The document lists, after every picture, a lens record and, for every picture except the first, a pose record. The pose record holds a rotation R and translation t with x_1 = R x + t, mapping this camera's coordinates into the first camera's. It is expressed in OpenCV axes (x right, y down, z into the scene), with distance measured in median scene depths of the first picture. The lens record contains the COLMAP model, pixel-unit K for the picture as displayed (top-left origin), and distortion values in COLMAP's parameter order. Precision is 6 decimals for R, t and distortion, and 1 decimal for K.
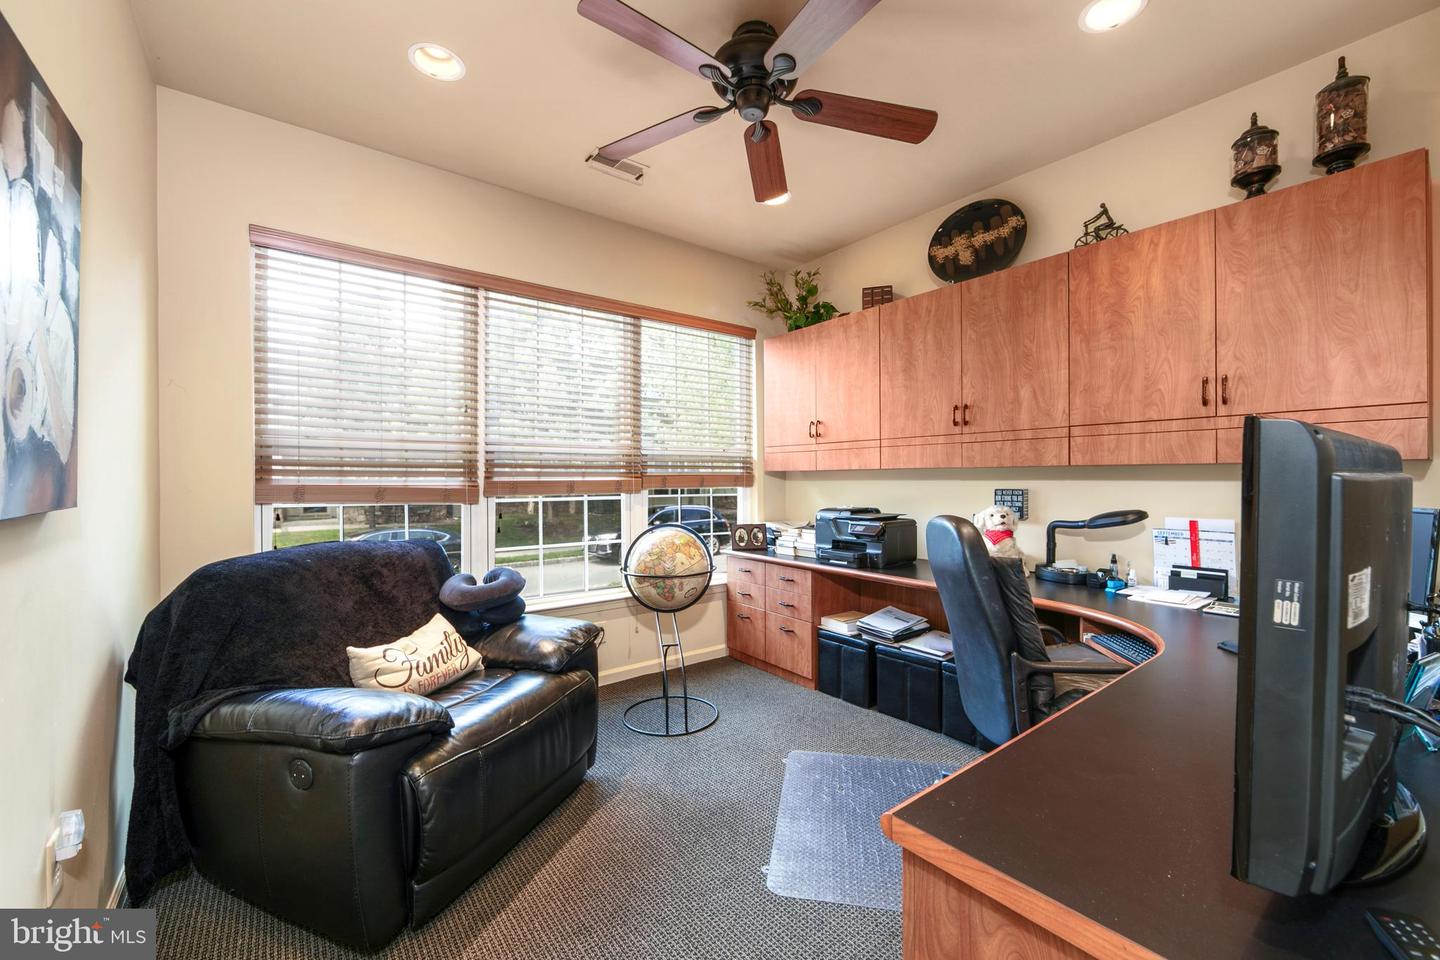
lens RADIAL K [[576.1, 0, 720.0], [0, 576.1, 480.0], [0, 0, 1]] dist [-0.003040, -0.000103]
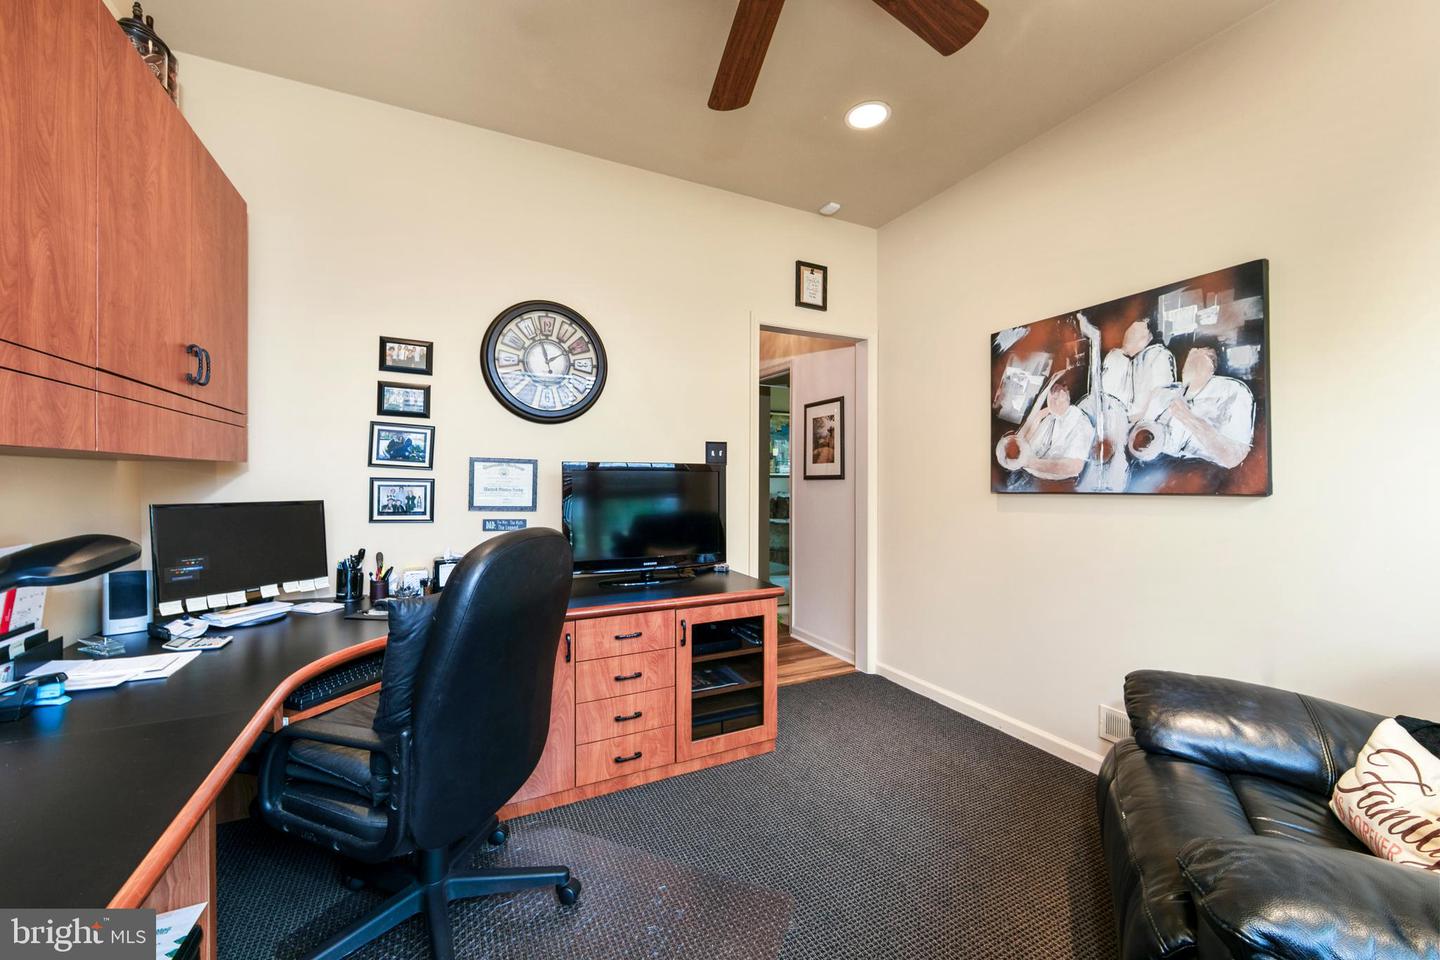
lens RADIAL K [[576.1, 0, 720.0], [0, 576.1, 480.0], [0, 0, 1]] dist [-0.003040, -0.000103]
pose [[-0.983324, 0.001154, 0.181859, 0.019613], [0.002484, 0.999972, 0.007091, -0.003643], [-0.181845, 0.007424, -0.983299, 1.319195]]
